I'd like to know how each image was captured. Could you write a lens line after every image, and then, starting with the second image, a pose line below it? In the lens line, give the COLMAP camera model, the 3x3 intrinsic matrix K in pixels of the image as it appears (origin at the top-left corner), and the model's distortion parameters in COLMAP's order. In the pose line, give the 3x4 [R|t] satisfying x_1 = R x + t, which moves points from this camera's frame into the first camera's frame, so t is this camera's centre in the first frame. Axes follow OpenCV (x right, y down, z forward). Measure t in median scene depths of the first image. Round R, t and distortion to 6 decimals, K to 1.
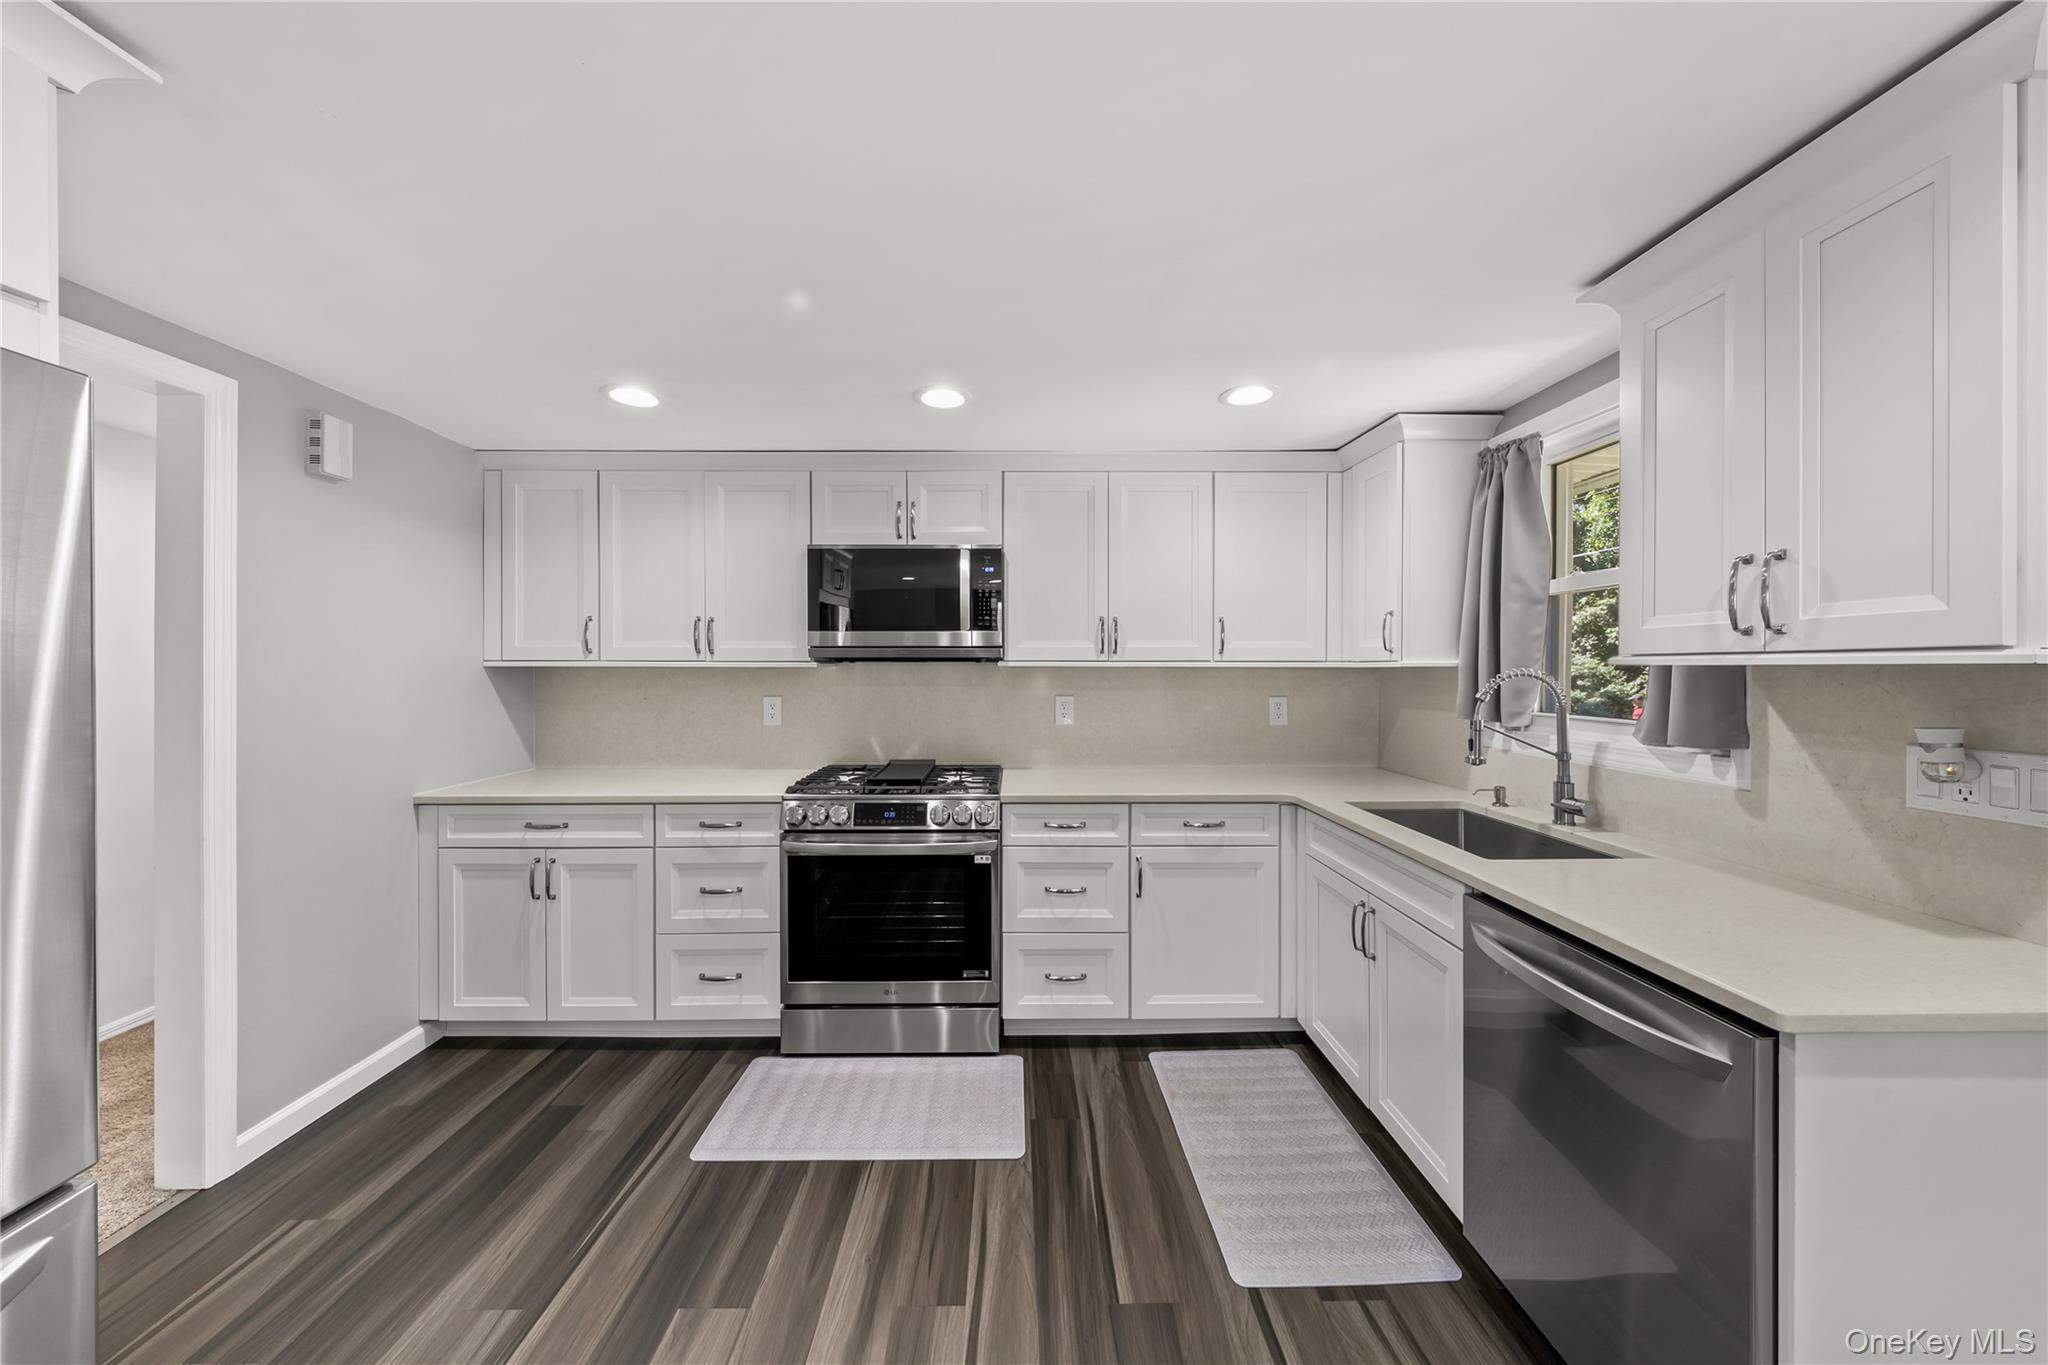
lens RADIAL K [[692.3, 0, 1026.0], [0, 692.3, 669.4], [0, 0, 1]] dist [-0.007556, 0.000897]
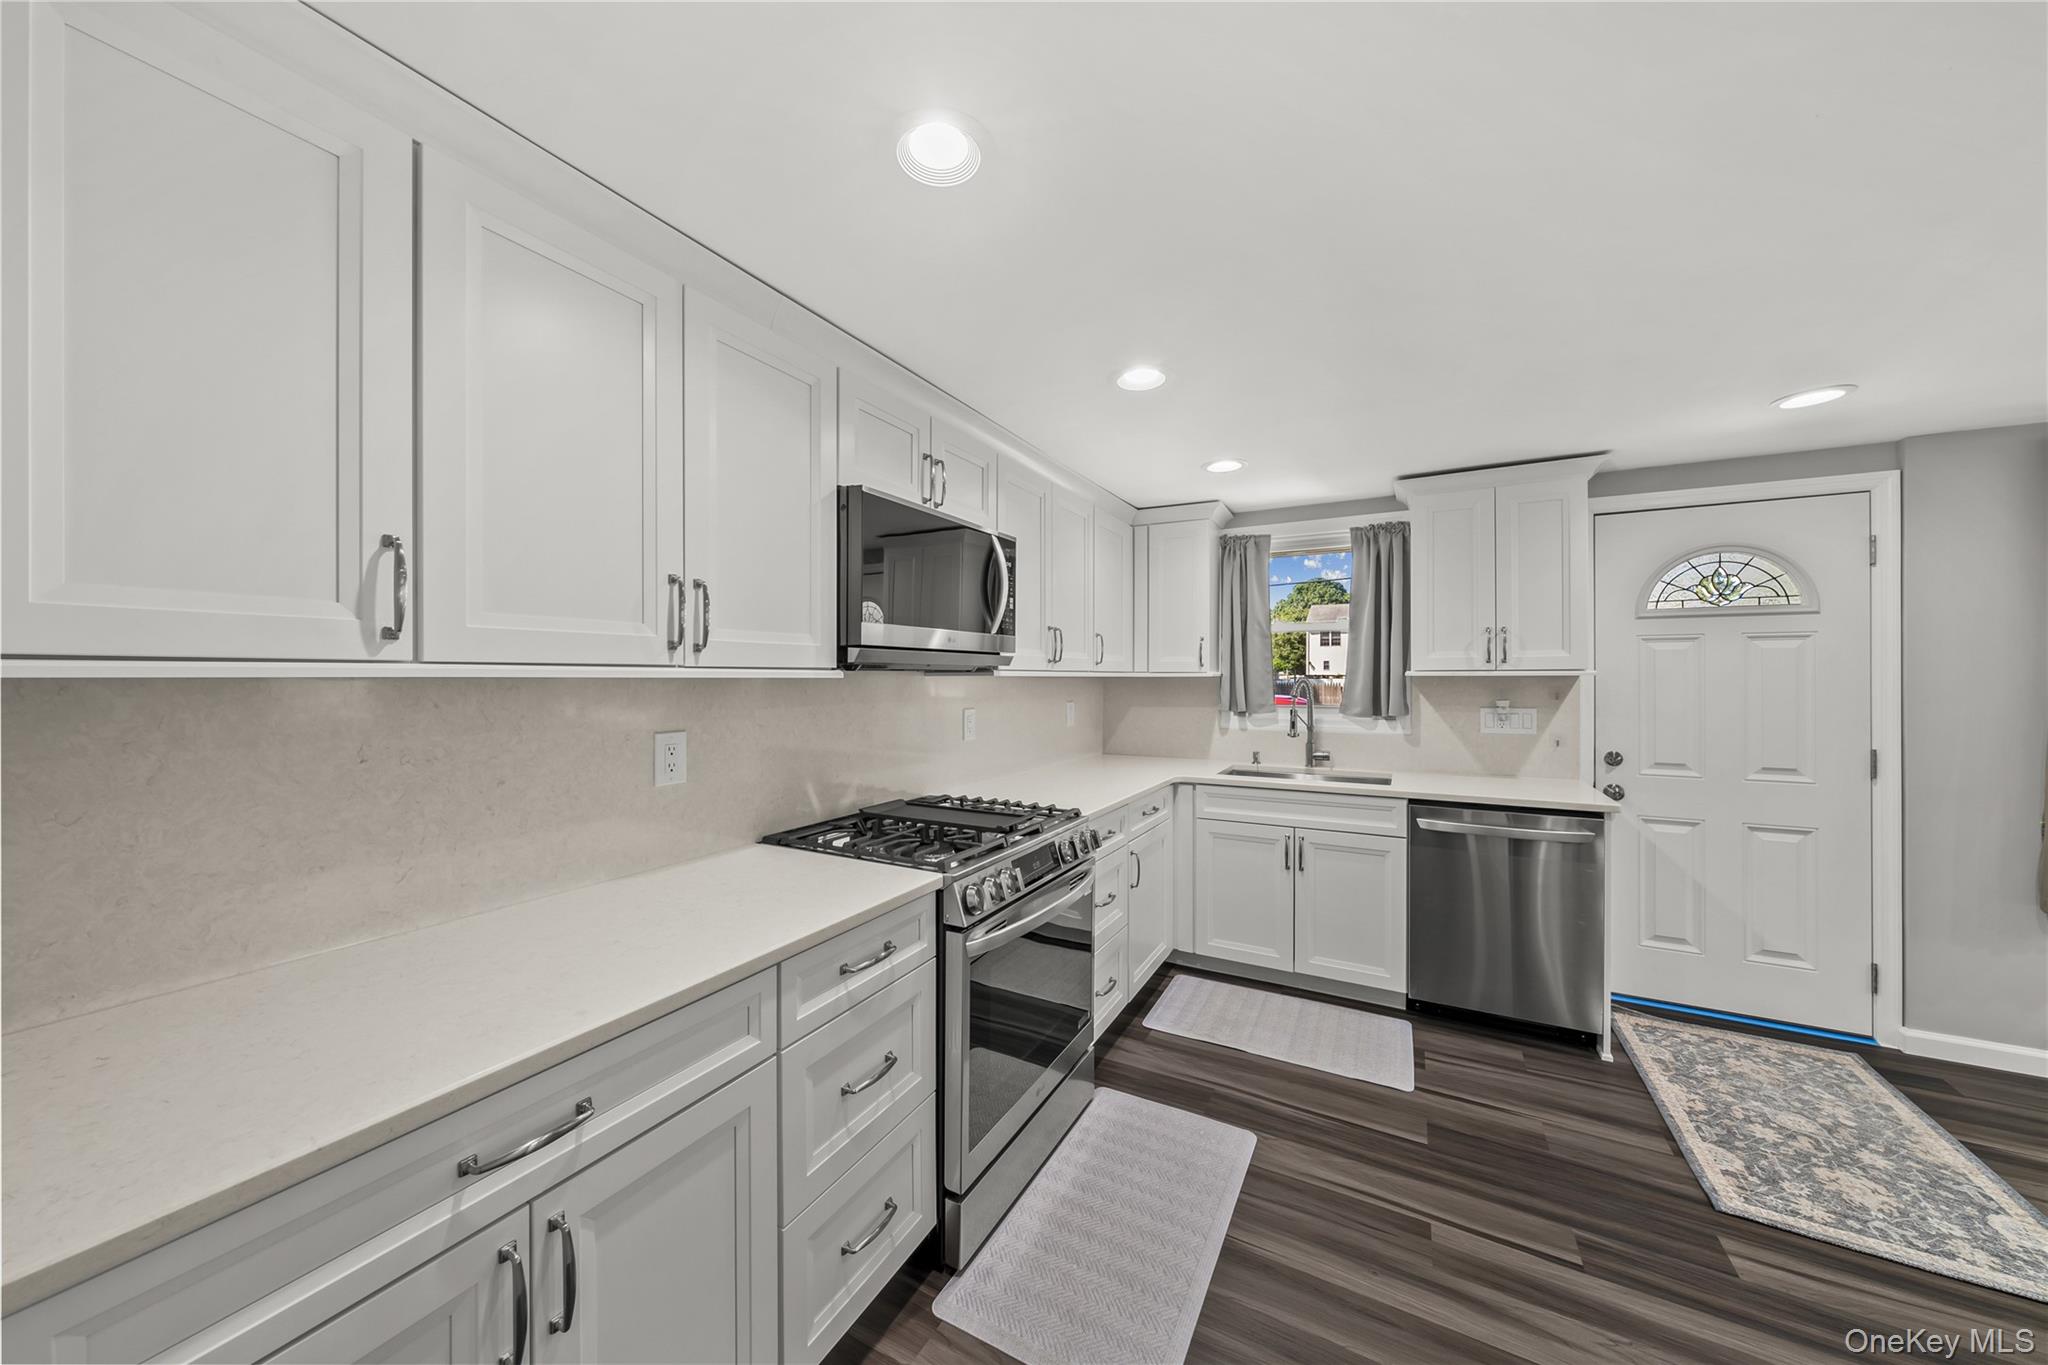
lens RADIAL K [[692.3, 0, 1013.4], [0, 692.3, 674.8], [0, 0, 1]] dist [-0.007556, 0.000897]
pose [[0.500903, -0.000428, 0.865503, -0.886783], [0.002897, 0.999995, -0.001182, -0.005454], [-0.865498, 0.003100, 0.500902, 0.625461]]
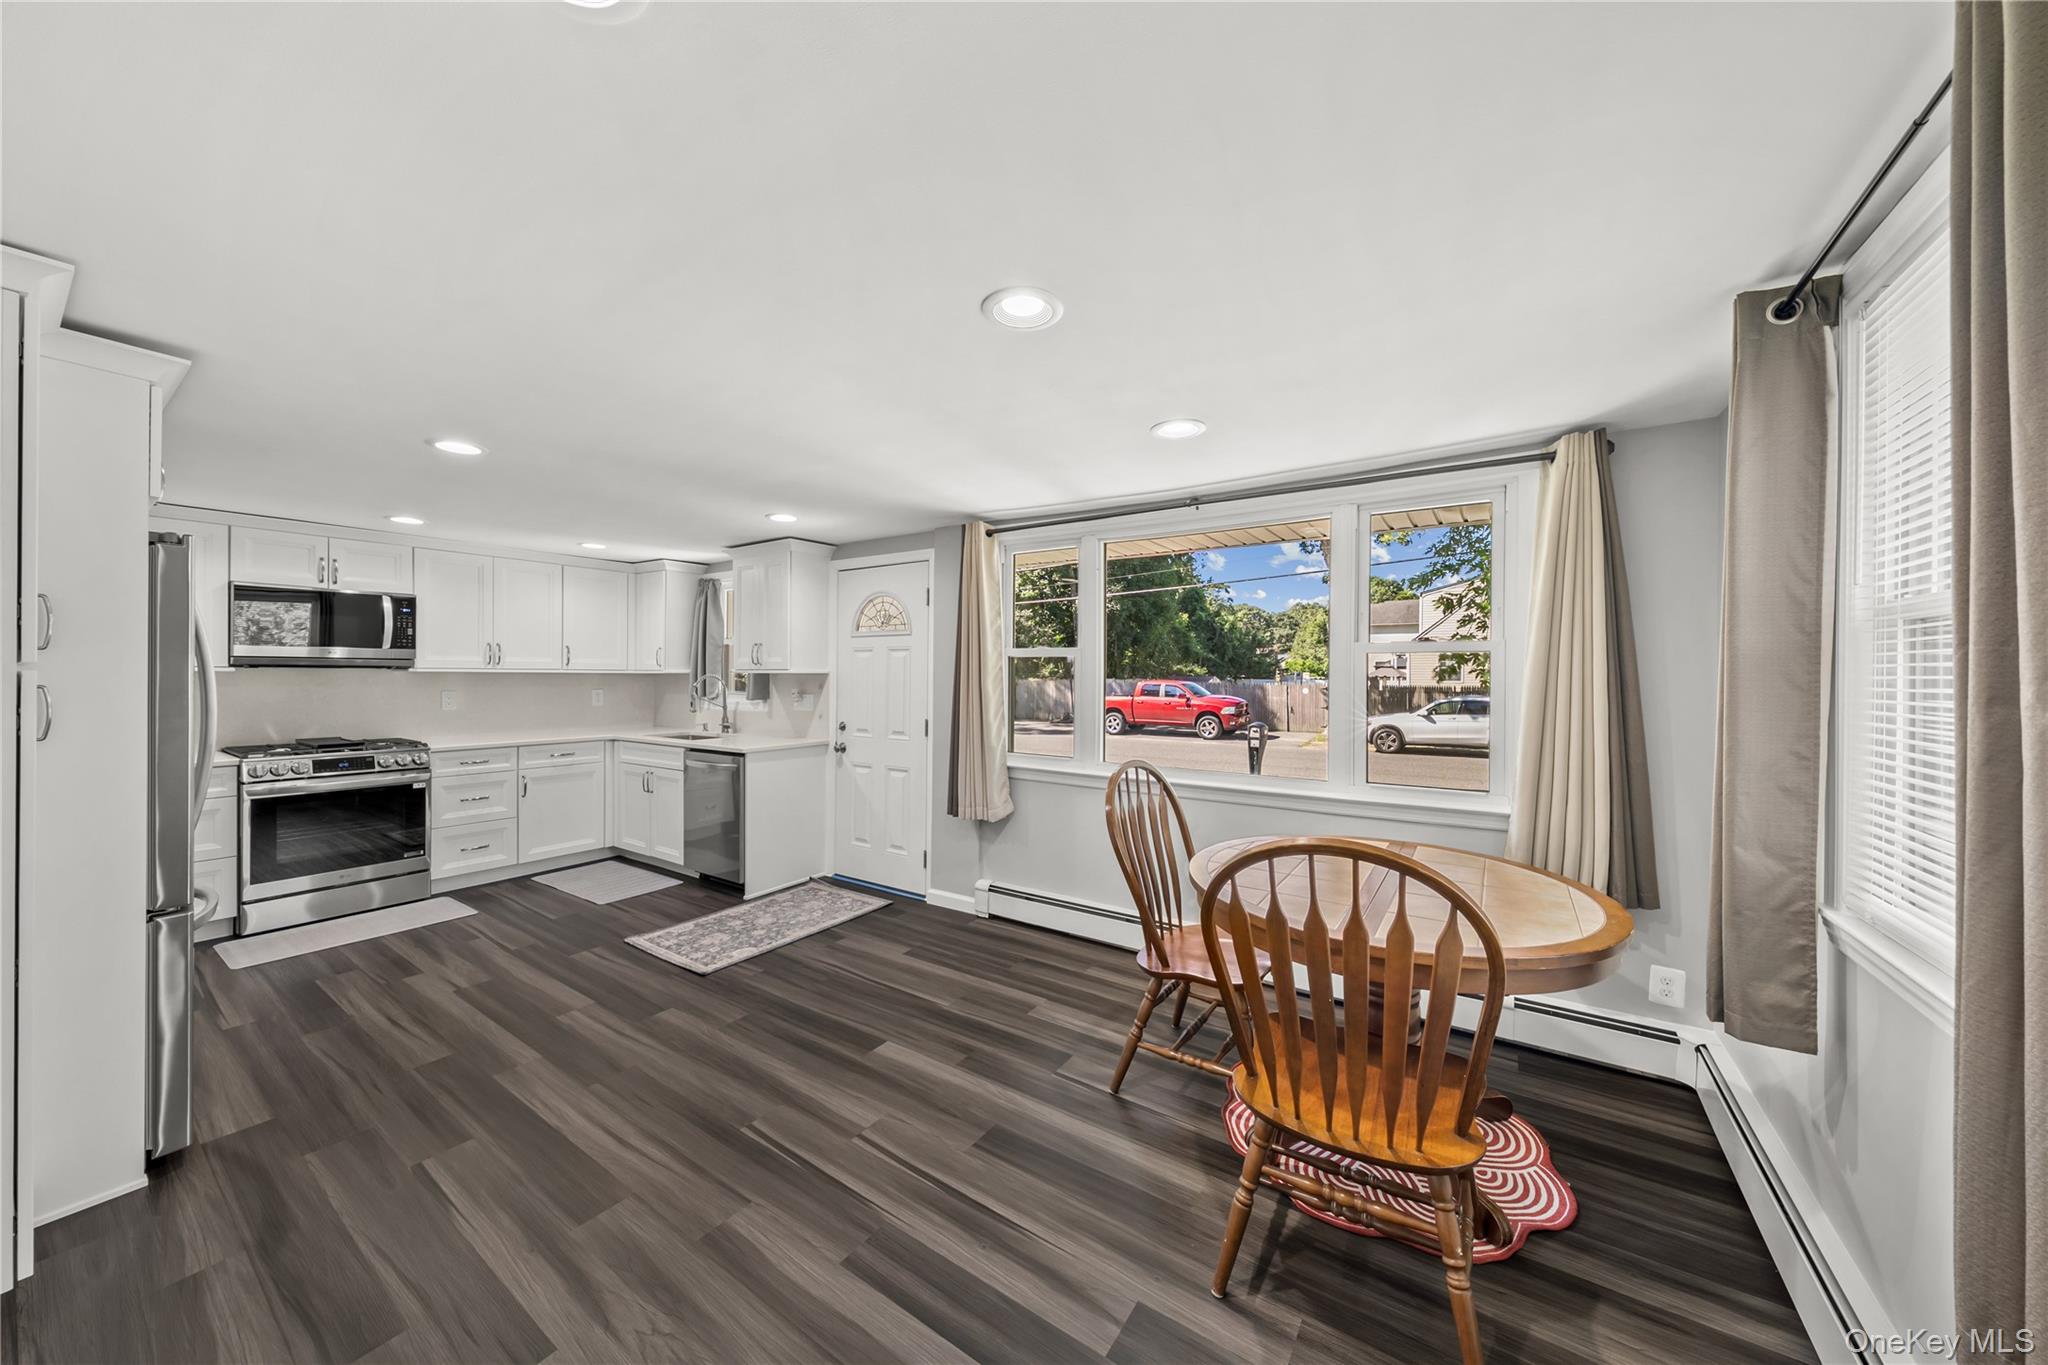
lens RADIAL K [[692.3, 0, 1024.4], [0, 692.3, 674.5], [0, 0, 1]] dist [-0.007556, 0.000897]
pose [[0.571016, 0.003741, 0.820931, -0.597961], [-0.001476, 0.999993, -0.003530, 0.006640], [-0.820938, 0.000805, 0.571017, -1.174944]]
